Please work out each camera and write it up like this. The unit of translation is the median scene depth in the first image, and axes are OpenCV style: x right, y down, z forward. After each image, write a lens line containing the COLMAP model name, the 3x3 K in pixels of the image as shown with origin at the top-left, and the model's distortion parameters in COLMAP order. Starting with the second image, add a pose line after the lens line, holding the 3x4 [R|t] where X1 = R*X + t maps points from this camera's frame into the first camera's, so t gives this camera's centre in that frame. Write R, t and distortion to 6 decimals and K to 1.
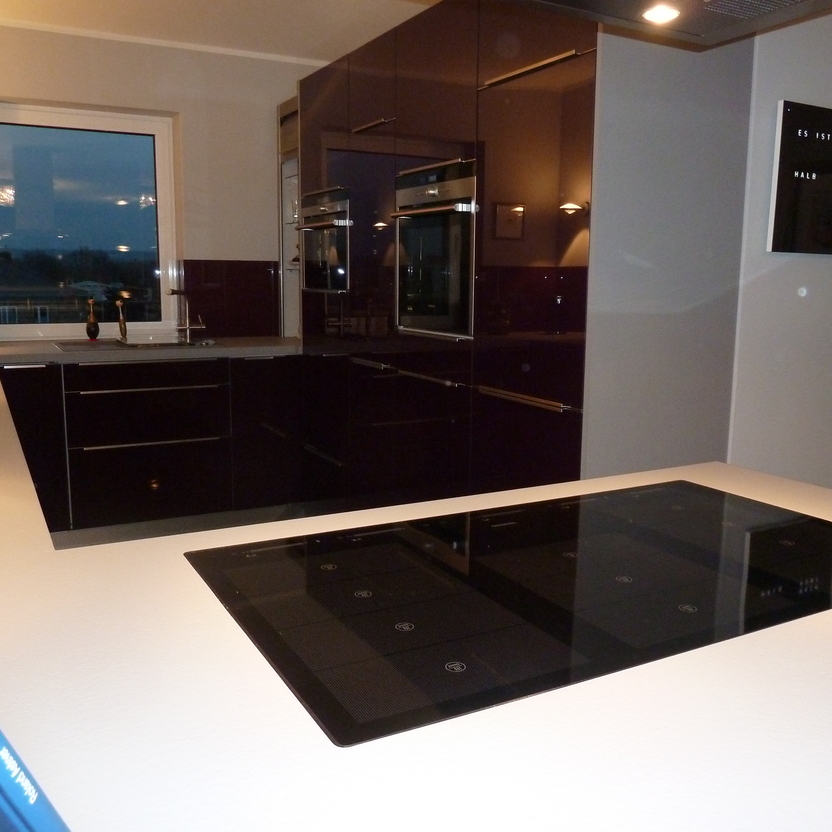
lens RADIAL K [[826.4, 0, 415.6], [0, 826.4, 412.1], [0, 0, 1]] dist [-0.036819, 0.004527]
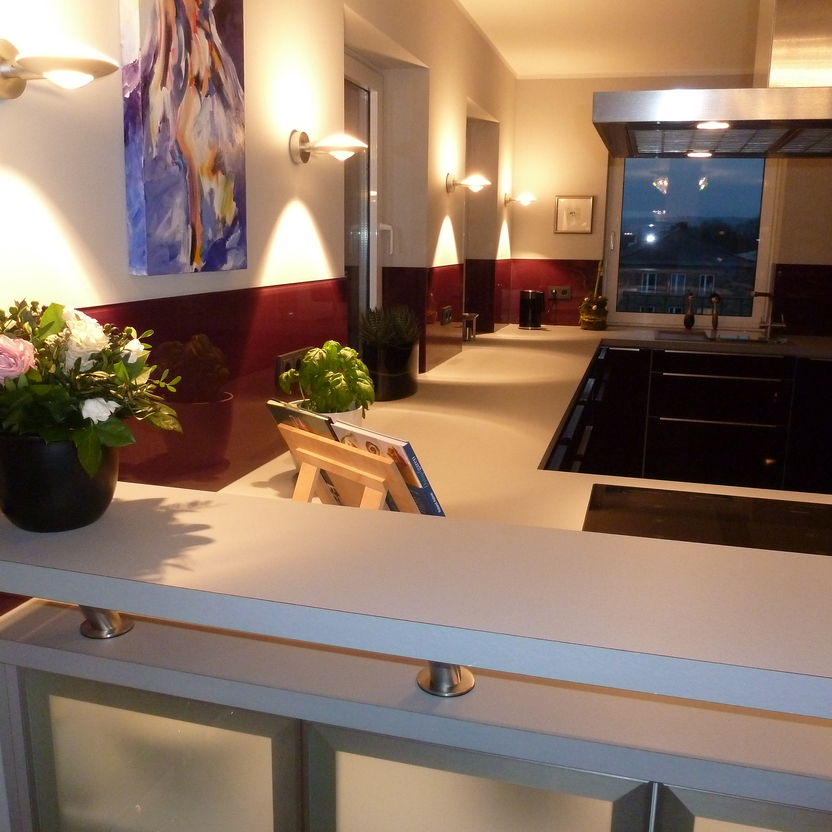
lens RADIAL K [[826.4, 0, 415.6], [0, 826.4, 412.1], [0, 0, 1]] dist [-0.036819, 0.004527]
pose [[0.717770, 0.144963, -0.681023, 0.169166], [-0.118660, 0.989246, 0.085509, -0.025200], [0.686095, 0.019435, 0.727252, -0.155499]]
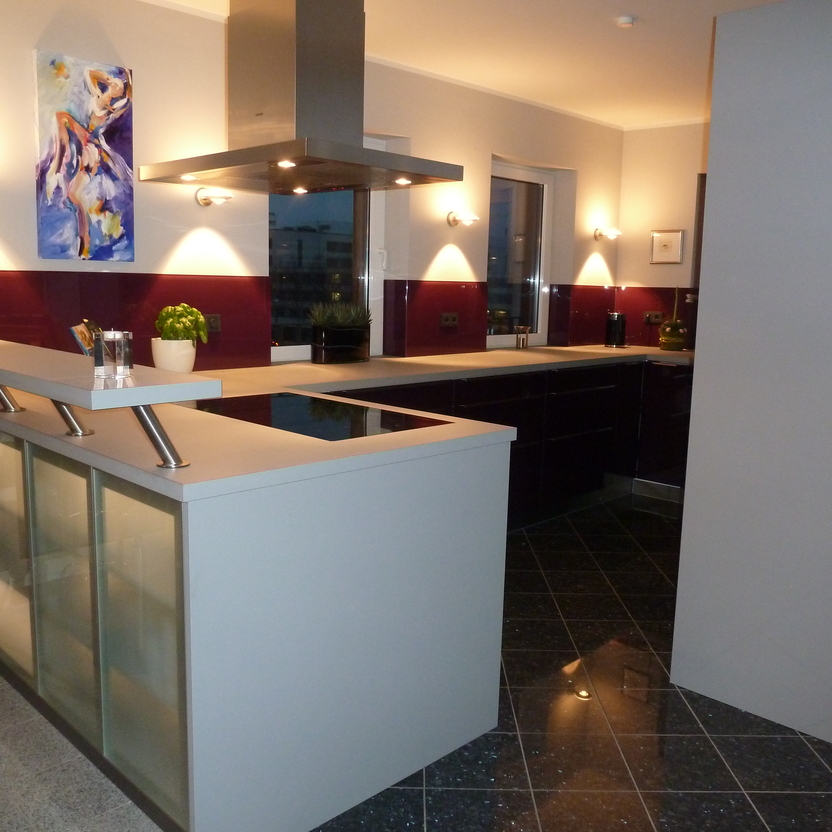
lens RADIAL K [[826.4, 0, 415.6], [0, 826.4, 412.1], [0, 0, 1]] dist [-0.036819, 0.004527]
pose [[0.293229, 0.145998, -0.944829, 0.689875], [-0.172973, 0.980063, 0.097760, -0.034039], [0.940264, 0.134764, 0.312636, 0.130676]]
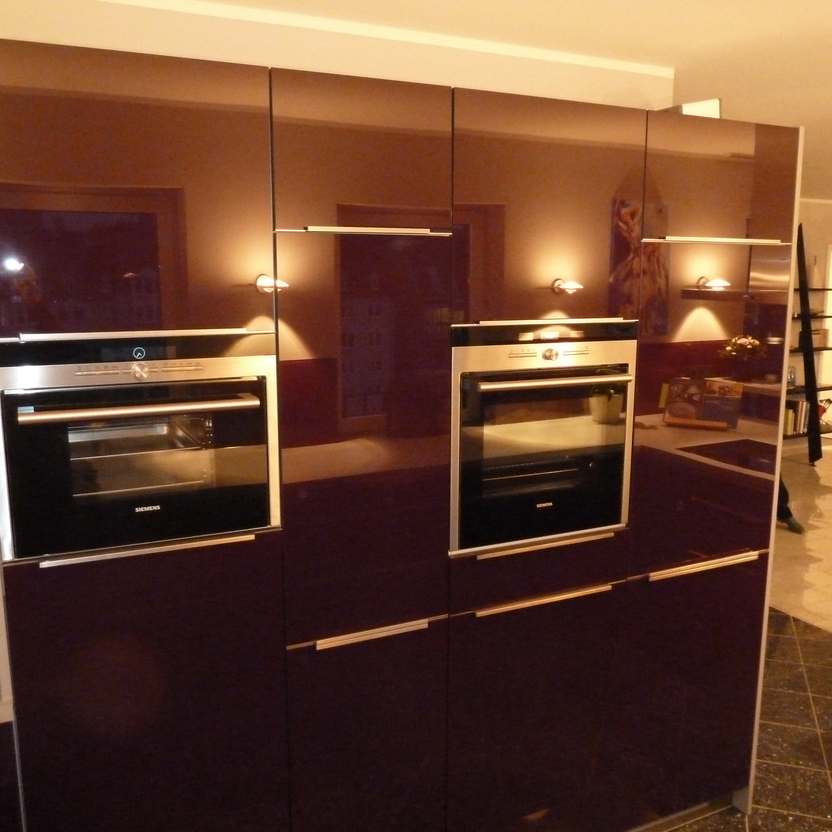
lens RADIAL K [[785.0, 0, 415.5], [0, 785.0, 398.6], [0, 0, 1]] dist [-0.015126, -0.000784]
pose [[0.061037, -0.166050, 0.984227, -0.484187], [0.162509, 0.974561, 0.154341, -0.254304], [-0.984817, 0.150525, 0.086469, 0.759113]]
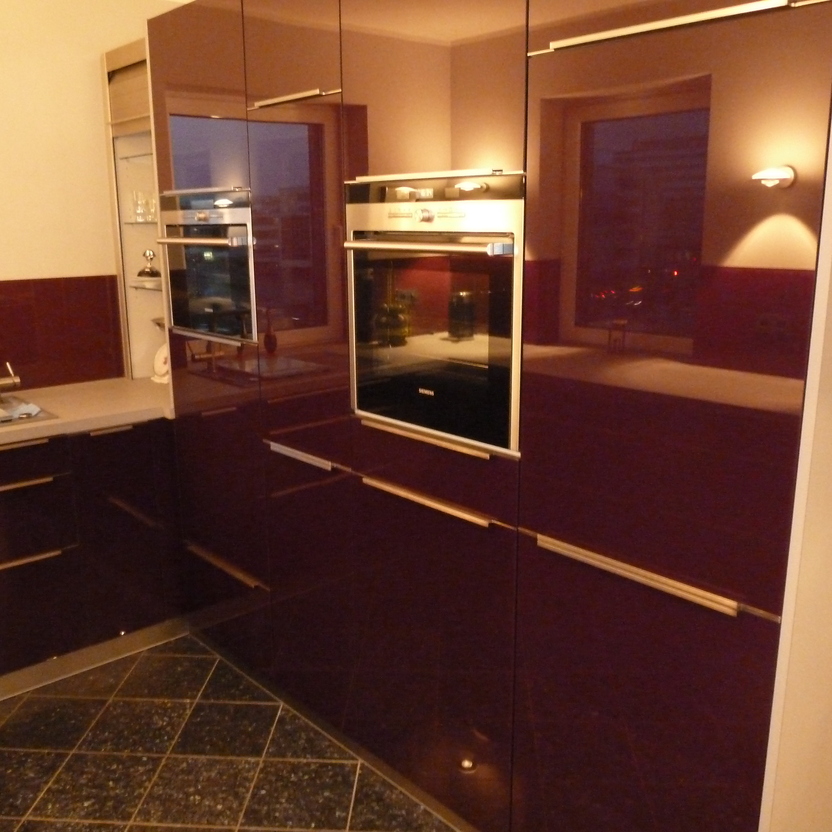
lens RADIAL K [[808.2, 0, 416.4], [0, 808.2, 404.7], [0, 0, 1]] dist [-0.006272, -0.000355]
pose [[0.968407, -0.071869, 0.238796, -0.102139], [0.057137, 0.996044, 0.068061, -0.118314], [-0.242743, -0.052266, 0.968682, 0.281883]]
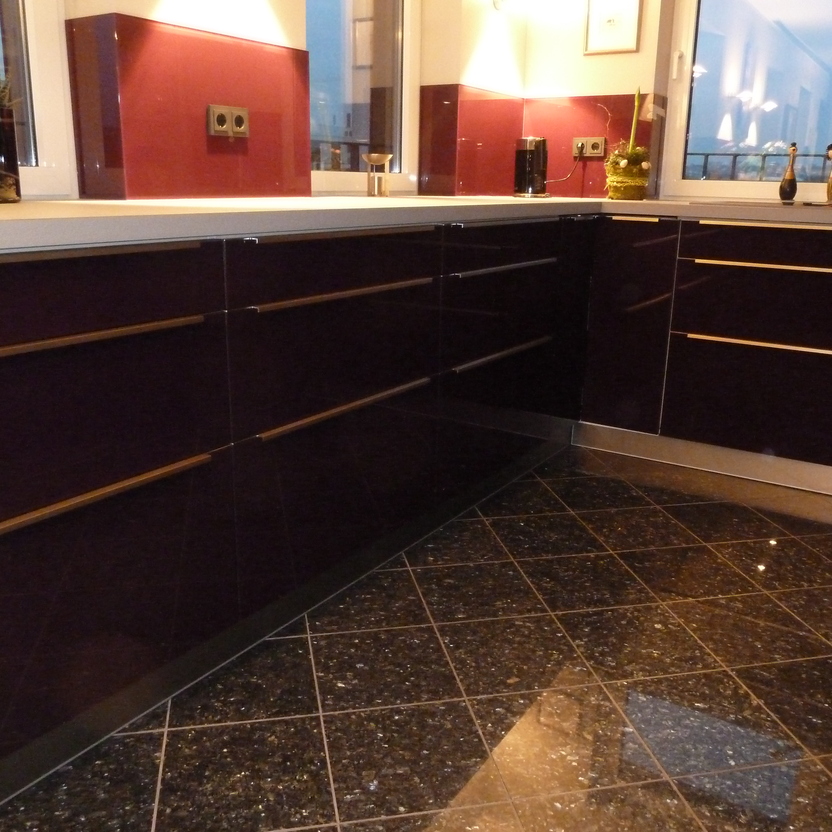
lens RADIAL K [[829.2, 0, 411.6], [0, 829.2, 413.4], [0, 0, 1]] dist [-0.048040, 0.016792]
pose [[0.474340, 0.240491, -0.846856, 0.130143], [-0.155063, 0.969747, 0.188536, 0.010263], [0.866578, 0.041886, 0.497281, 0.372171]]
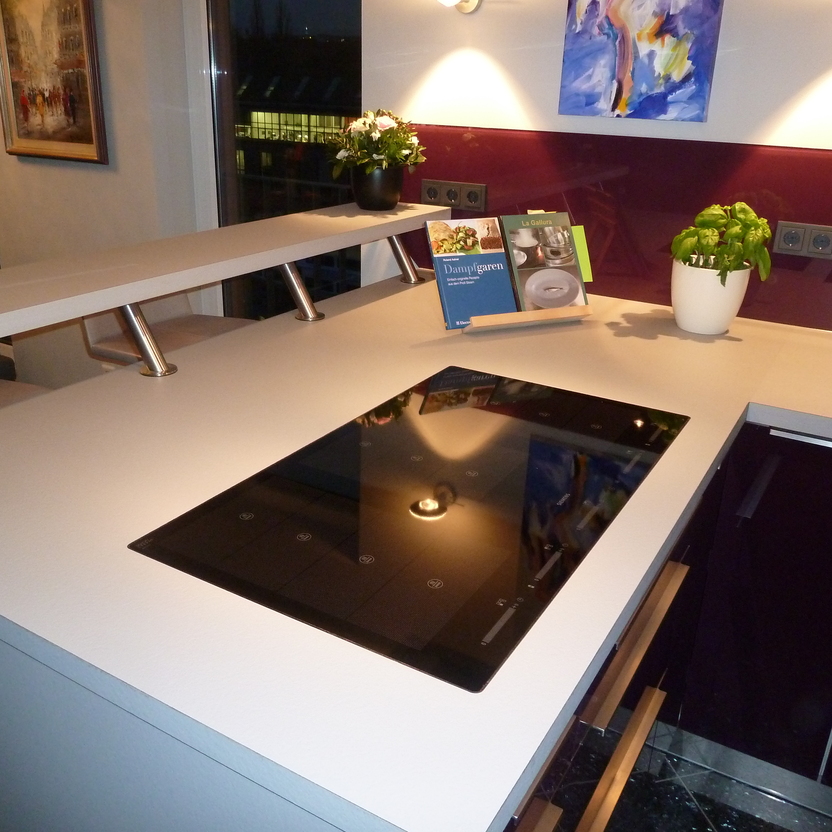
lens RADIAL K [[826.4, 0, 415.6], [0, 826.4, 412.1], [0, 0, 1]] dist [-0.036819, 0.004527]
pose [[-0.857407, 0.163239, -0.488063, 0.211577], [-0.114539, 0.864046, 0.490209, -0.124009], [0.501730, 0.476211, -0.722142, 0.456223]]
